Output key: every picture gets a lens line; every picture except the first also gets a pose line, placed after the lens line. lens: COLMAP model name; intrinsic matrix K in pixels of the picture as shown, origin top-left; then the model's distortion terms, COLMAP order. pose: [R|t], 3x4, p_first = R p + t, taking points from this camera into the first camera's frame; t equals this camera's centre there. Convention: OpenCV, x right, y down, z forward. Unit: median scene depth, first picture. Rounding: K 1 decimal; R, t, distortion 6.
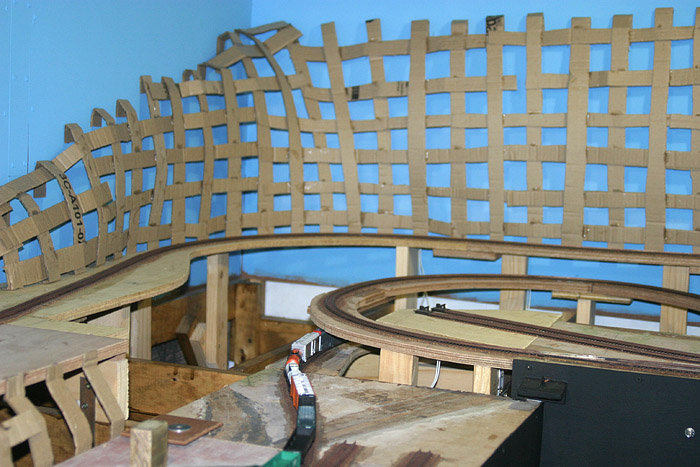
lens RADIAL K [[1220.0, 0, 352.8], [0, 1220.0, 233.6], [0, 0, 1]] dist [-0.089487, 0.000000]
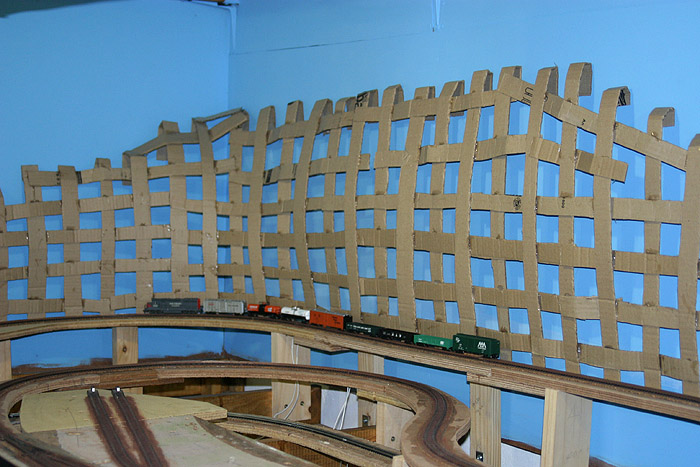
lens RADIAL K [[1220.0, 0, 347.9], [0, 1220.0, 230.8], [0, 0, 1]] dist [-0.089487, 0.000000]
pose [[0.824579, 0.006571, -0.565709, 0.632191], [-0.047497, 0.997206, -0.057649, -0.016786], [0.563750, 0.074406, 0.822587, 0.223441]]
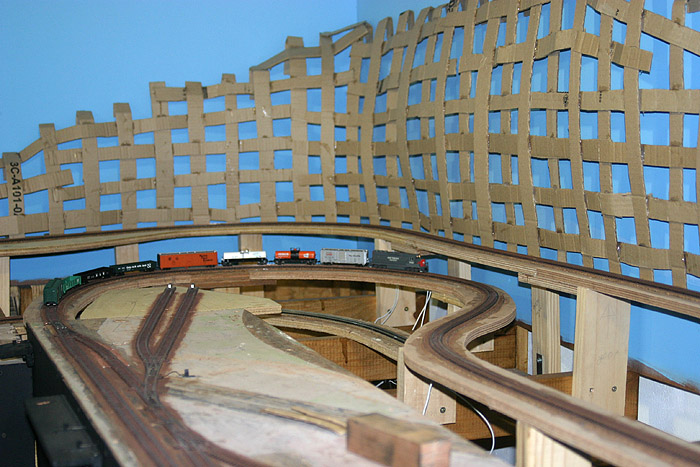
lens RADIAL K [[1220.0, 0, 349.9], [0, 1220.0, 239.2], [0, 0, 1]] dist [-0.089487, 0.000000]
pose [[0.659147, 0.043316, -0.750765, 0.764028], [-0.048566, 0.998708, 0.014981, -0.002695], [0.750444, 0.026587, 0.660399, 0.322759]]
